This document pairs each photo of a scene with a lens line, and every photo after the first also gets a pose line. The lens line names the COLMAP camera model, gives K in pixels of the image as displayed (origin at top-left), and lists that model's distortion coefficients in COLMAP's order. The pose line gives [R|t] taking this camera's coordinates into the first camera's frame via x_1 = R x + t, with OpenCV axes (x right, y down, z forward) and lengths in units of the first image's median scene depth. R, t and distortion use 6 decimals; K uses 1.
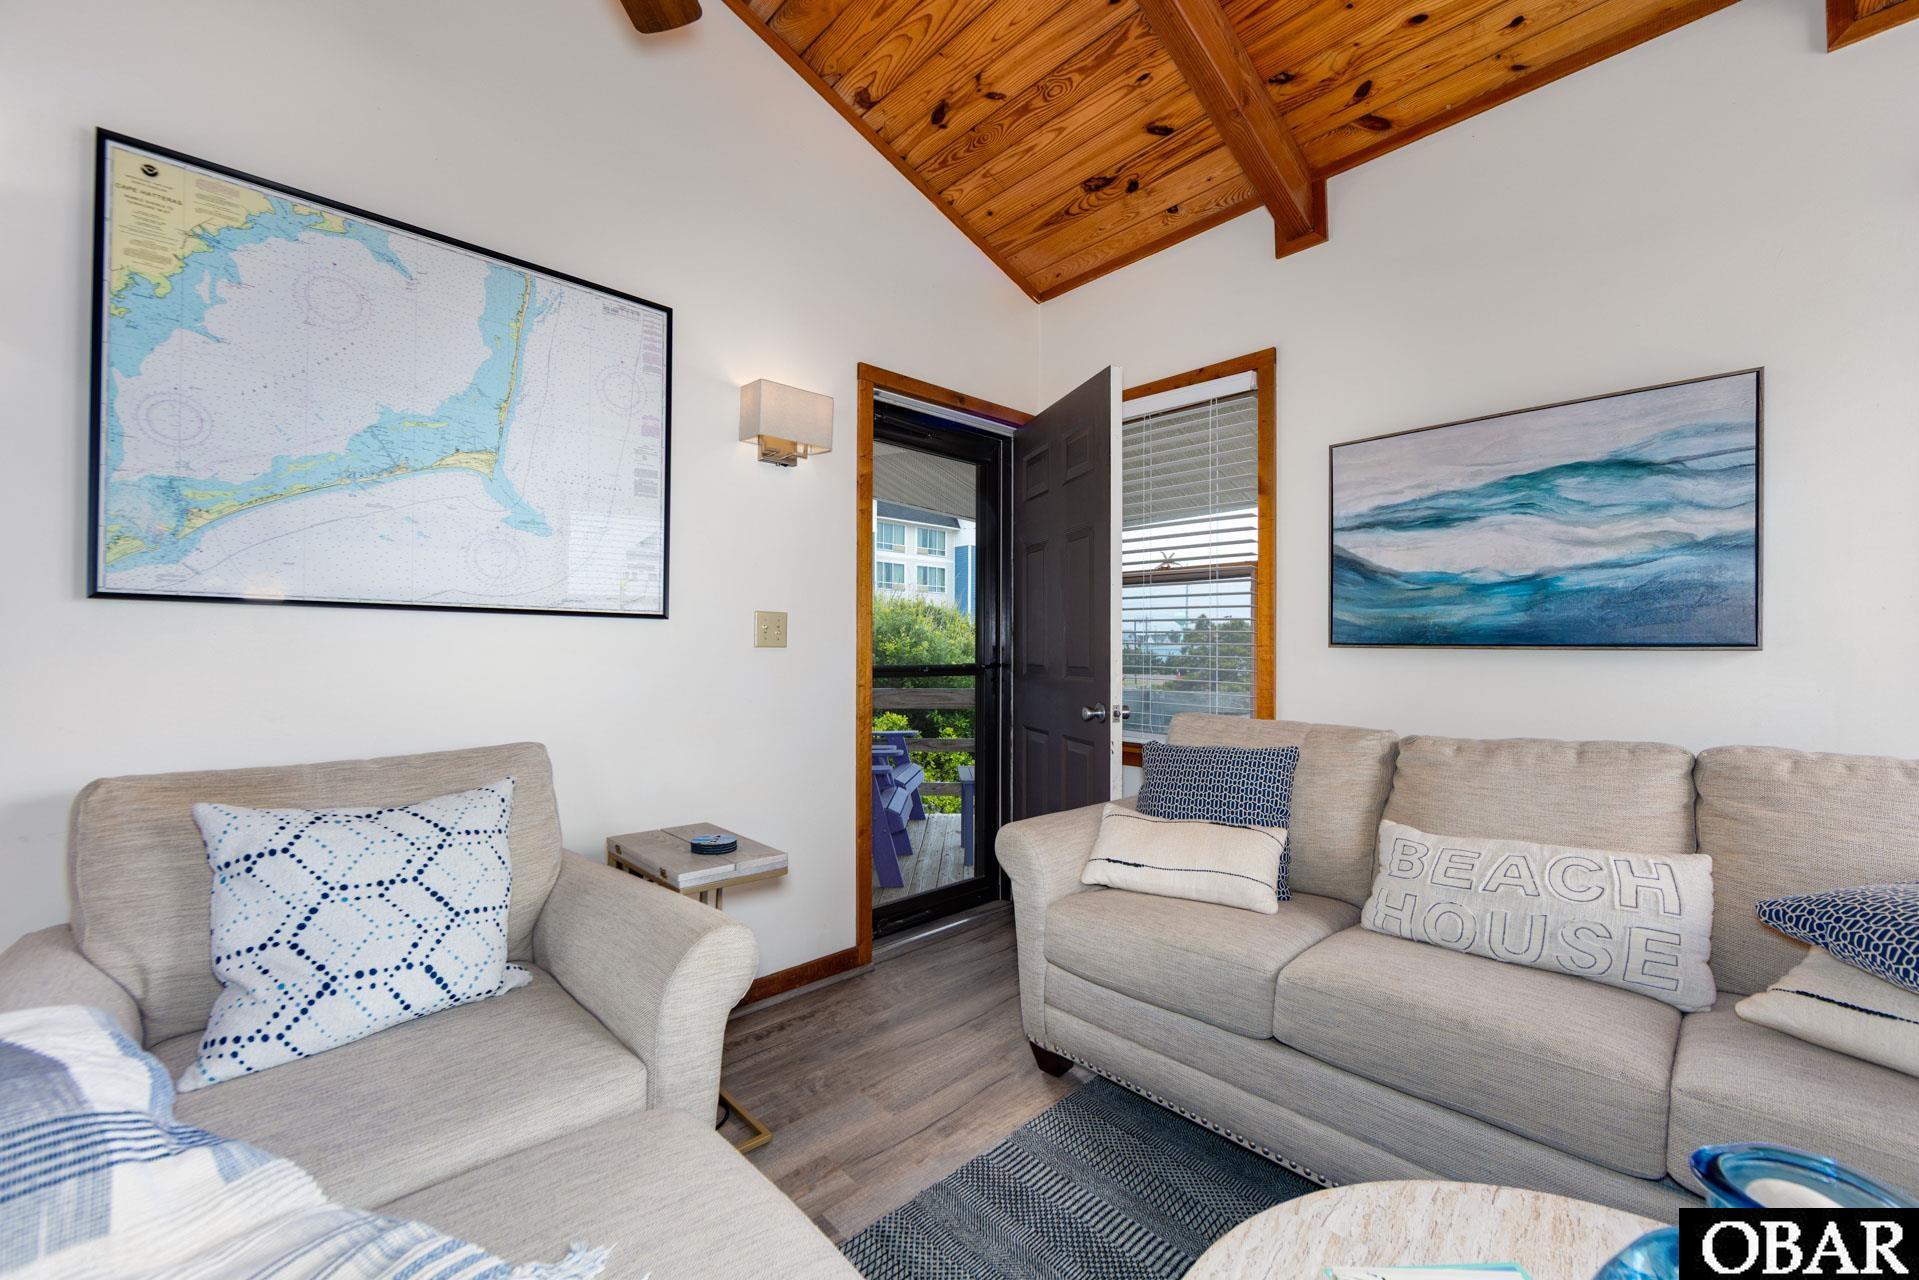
lens RADIAL K [[756.4, 0, 966.8], [0, 756.4, 641.7], [0, 0, 1]] dist [-0.000453, -0.000256]
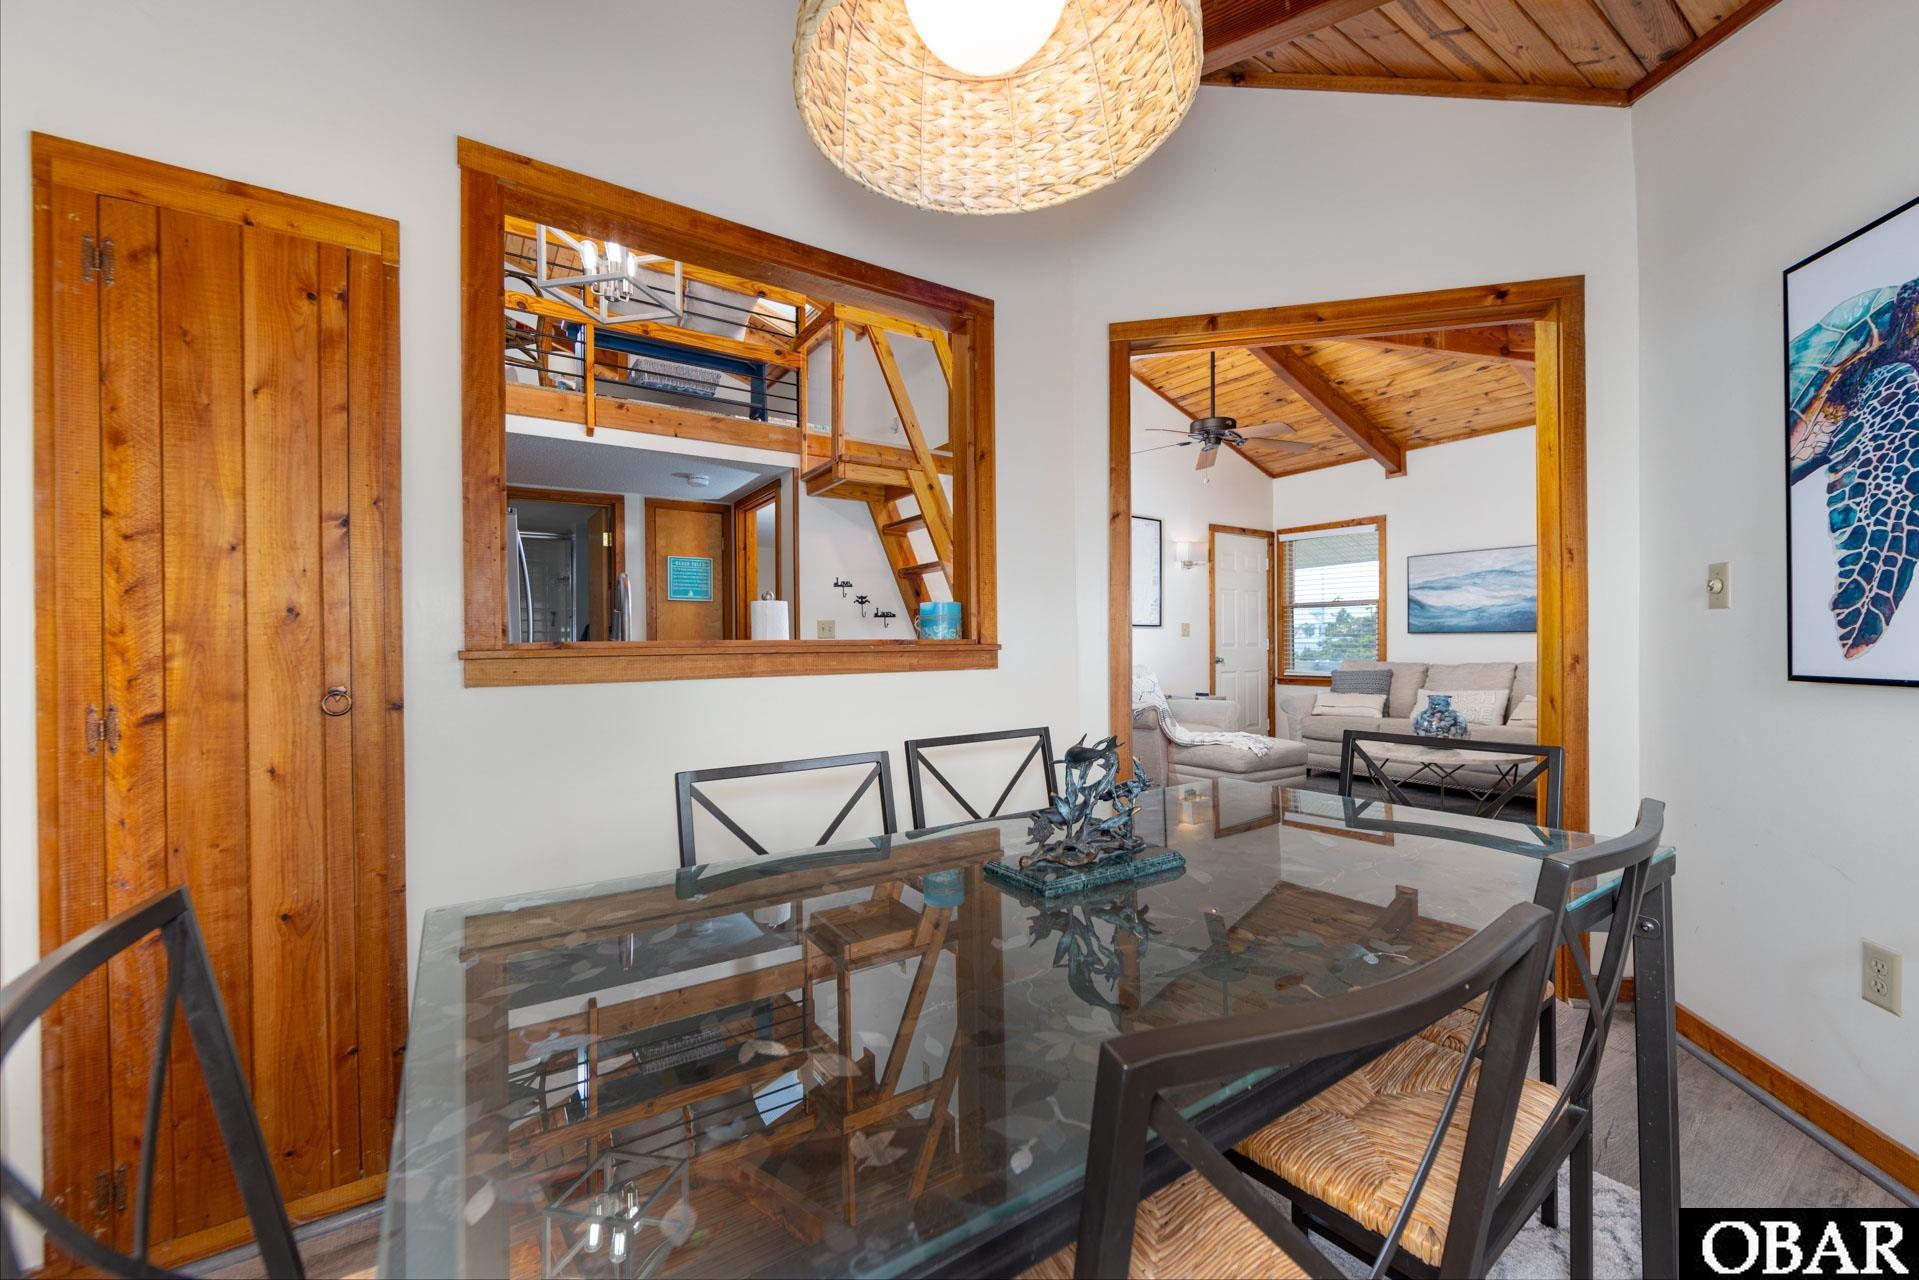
lens RADIAL K [[756.4, 0, 966.8], [0, 756.4, 641.7], [0, 0, 1]] dist [-0.000453, -0.000256]
pose [[0.987382, -0.009101, -0.158092, -0.633803], [0.009981, 0.999939, 0.004777, 0.005653], [0.158039, -0.006295, 0.987413, -1.896279]]
